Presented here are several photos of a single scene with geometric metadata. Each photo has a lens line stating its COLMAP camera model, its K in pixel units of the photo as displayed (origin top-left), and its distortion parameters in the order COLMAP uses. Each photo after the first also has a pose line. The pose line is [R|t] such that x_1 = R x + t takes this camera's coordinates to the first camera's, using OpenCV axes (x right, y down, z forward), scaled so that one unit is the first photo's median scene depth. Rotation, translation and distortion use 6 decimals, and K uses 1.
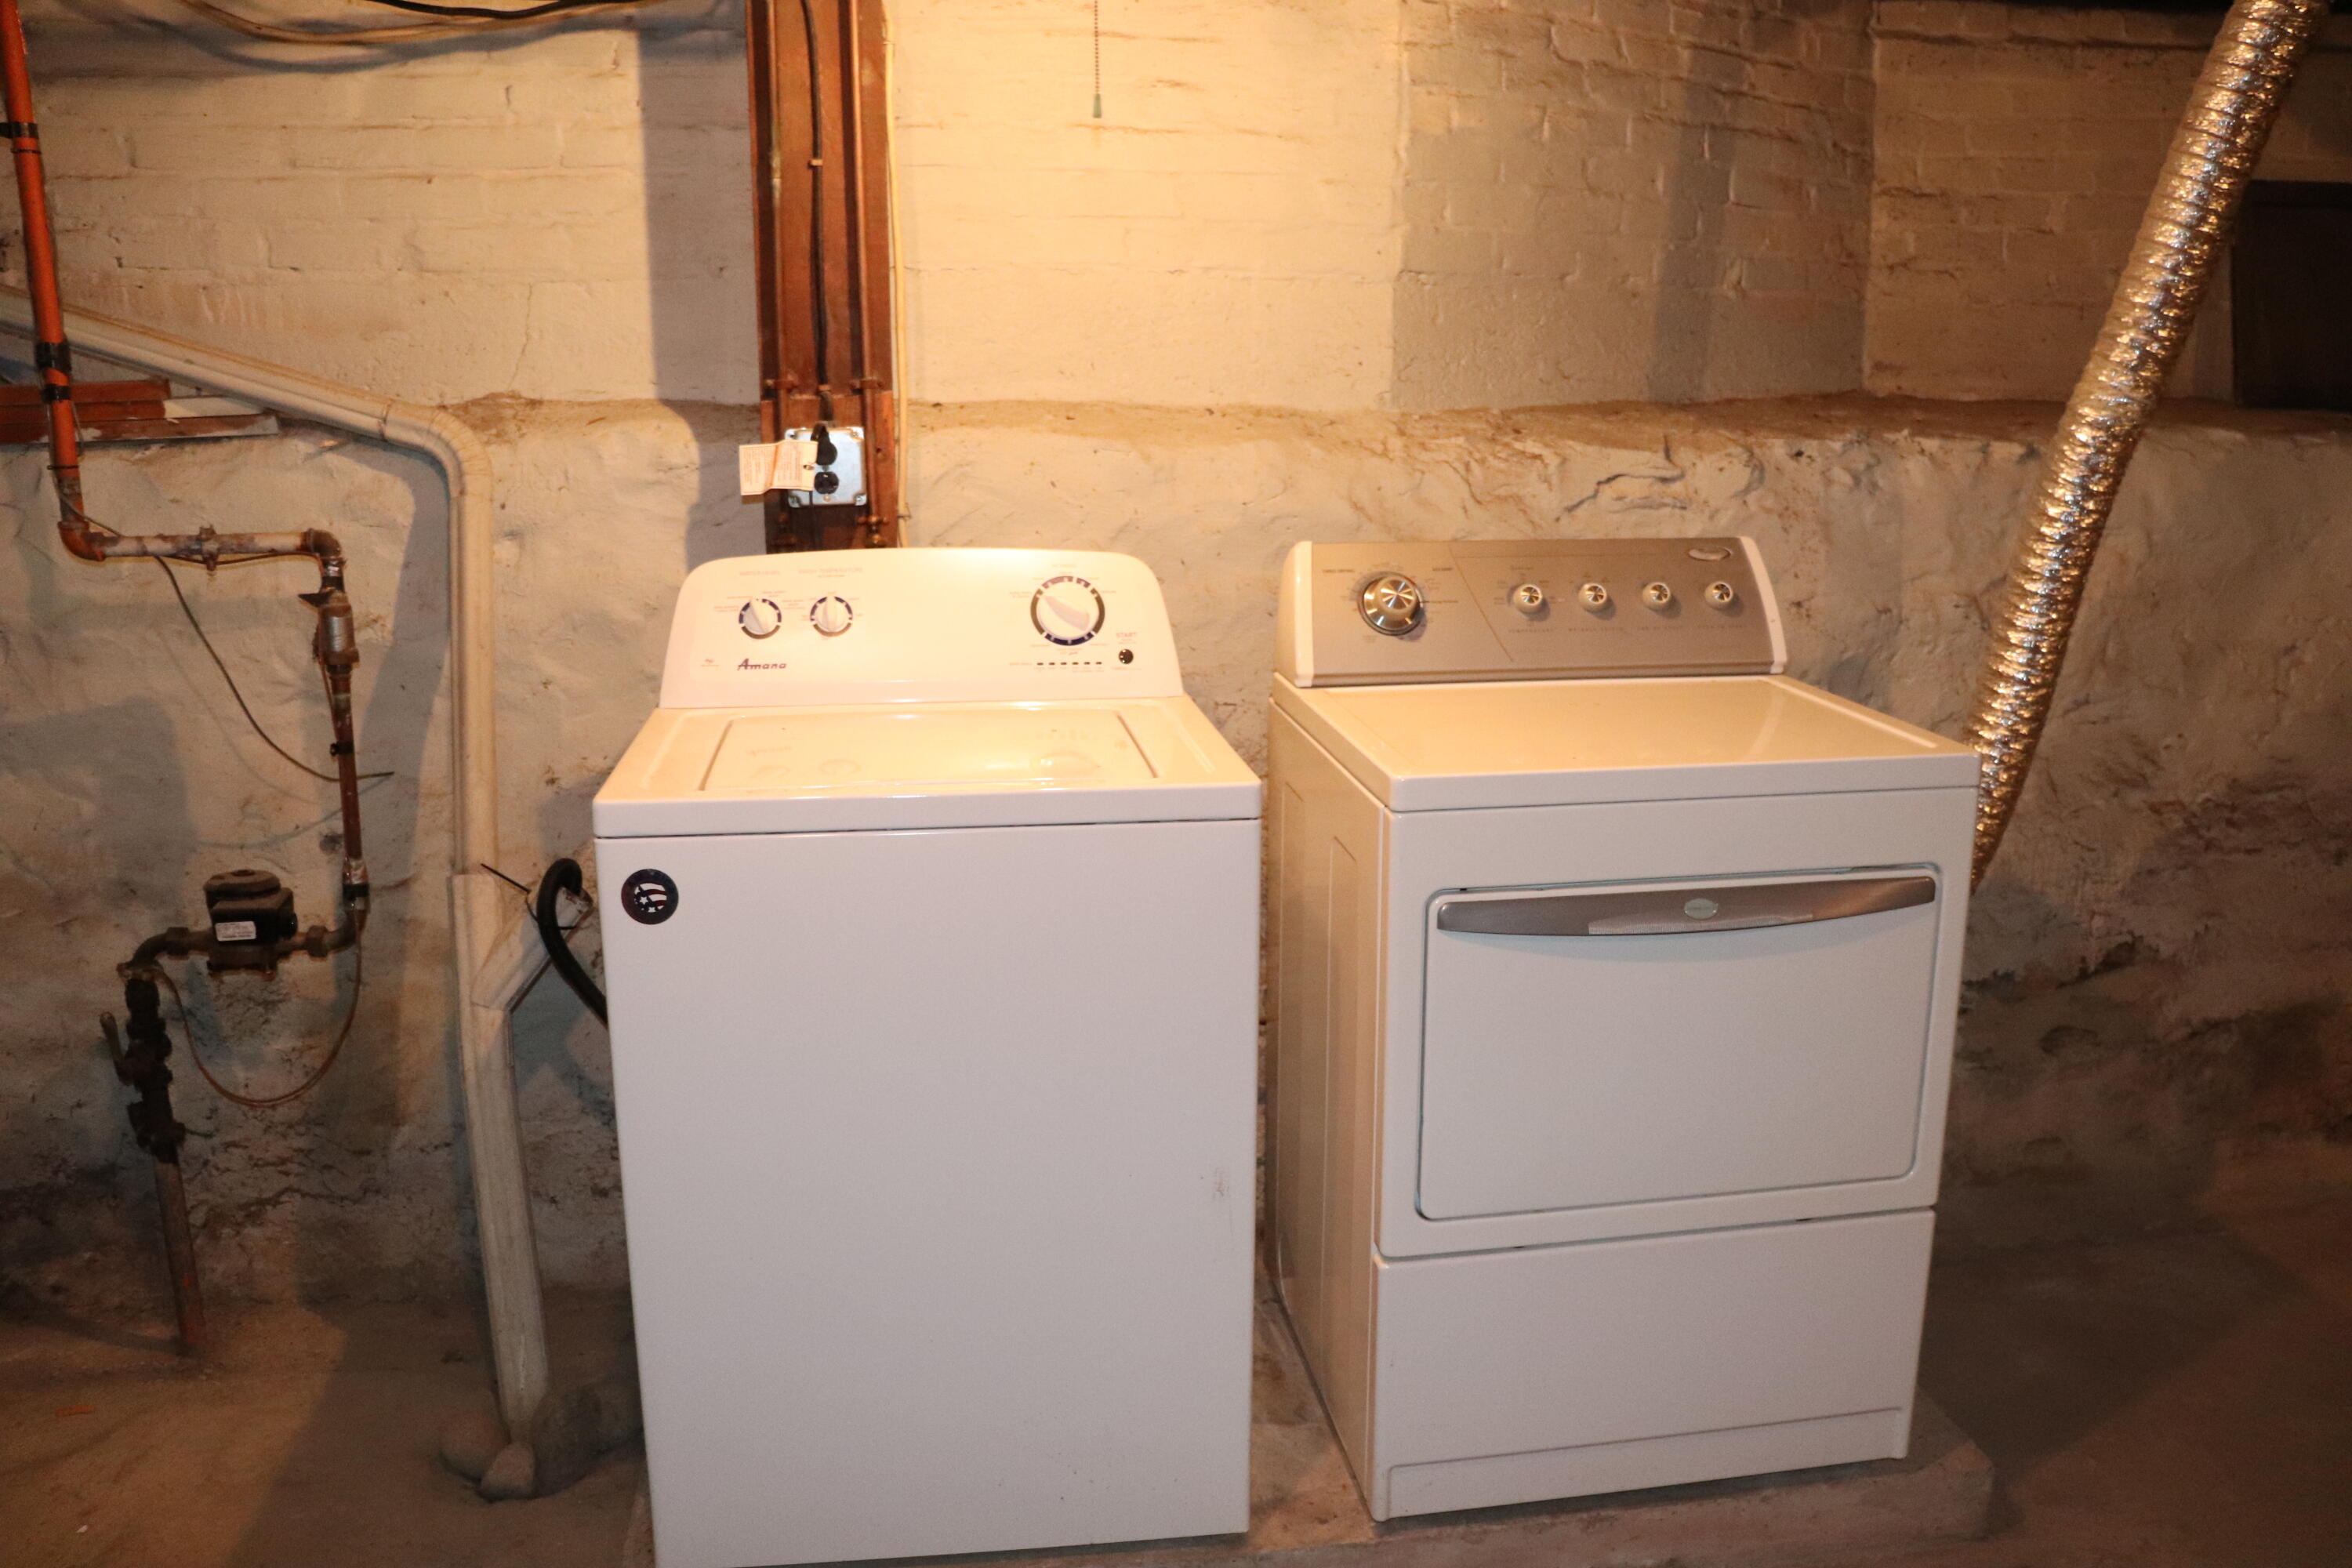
lens RADIAL K [[1940.5, 0, 1182.3], [0, 1940.5, 797.0], [0, 0, 1]] dist [-0.175585, 0.158075]
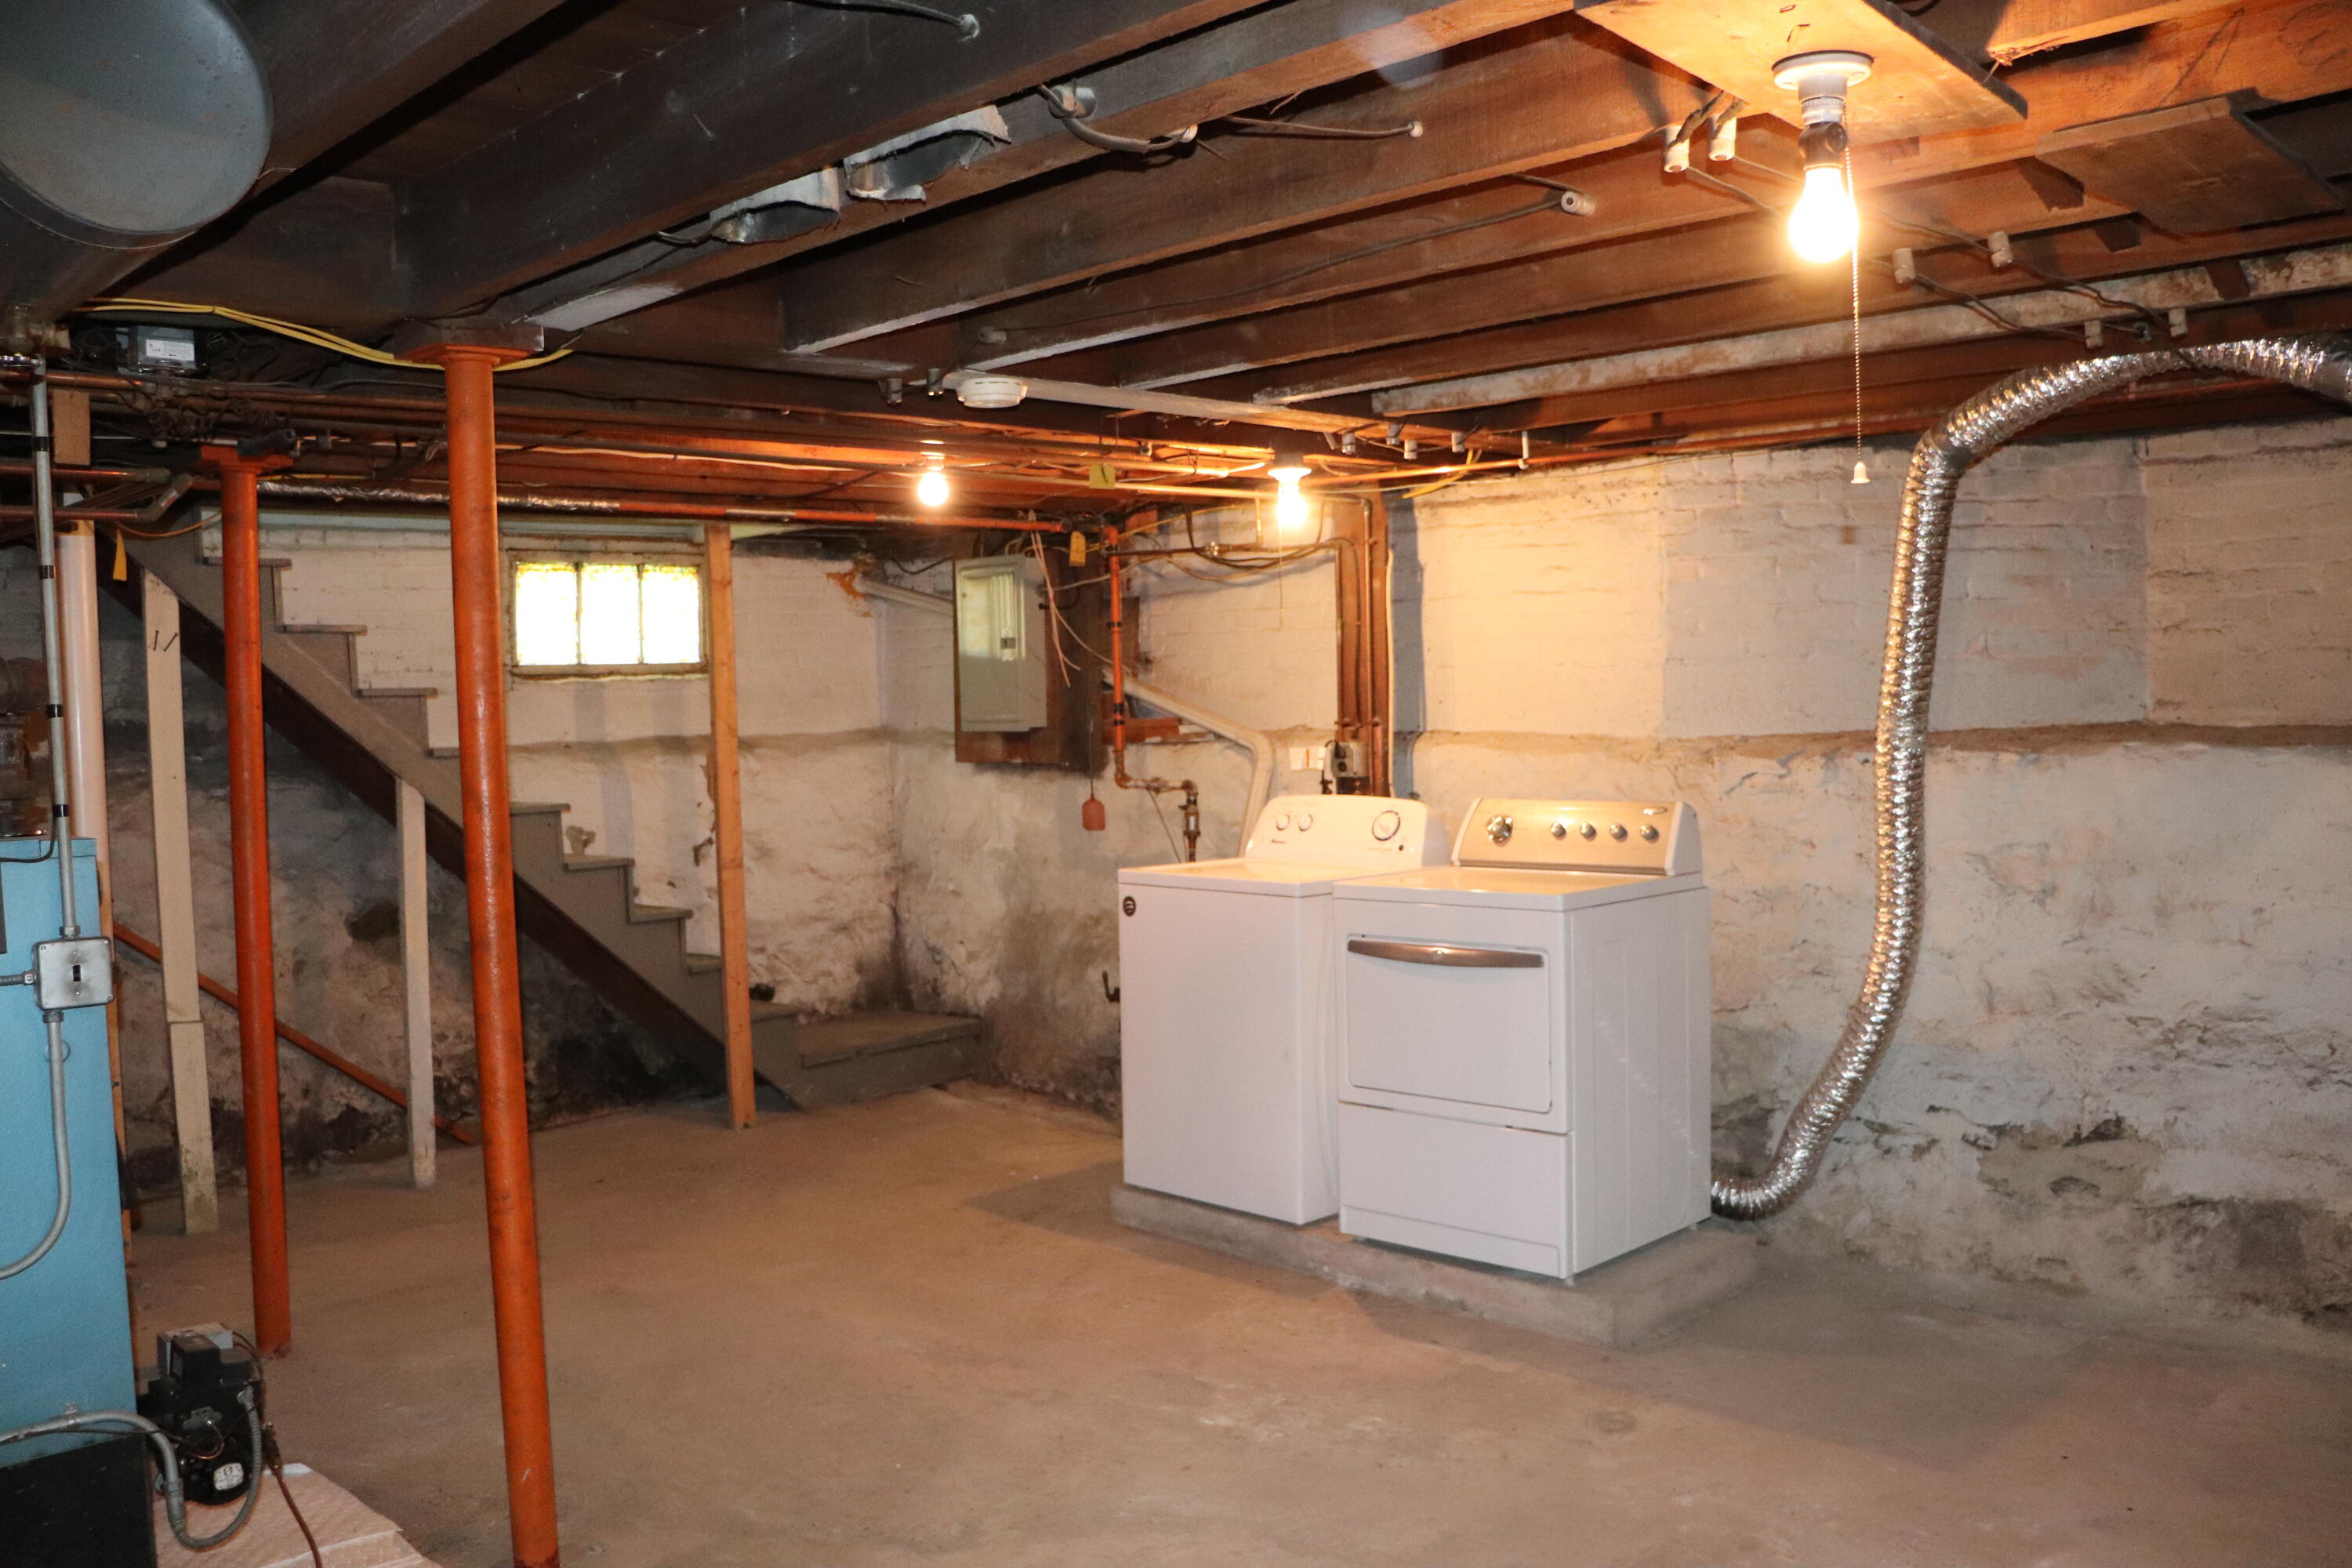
lens RADIAL K [[1940.5, 0, 1182.3], [0, 1940.5, 797.0], [0, 0, 1]] dist [-0.175585, 0.158075]
pose [[0.595113, 0.024533, -0.803268, 1.171853], [-0.164652, 0.982052, -0.091992, 0.083165], [0.786594, 0.187006, 0.588471, -0.353131]]
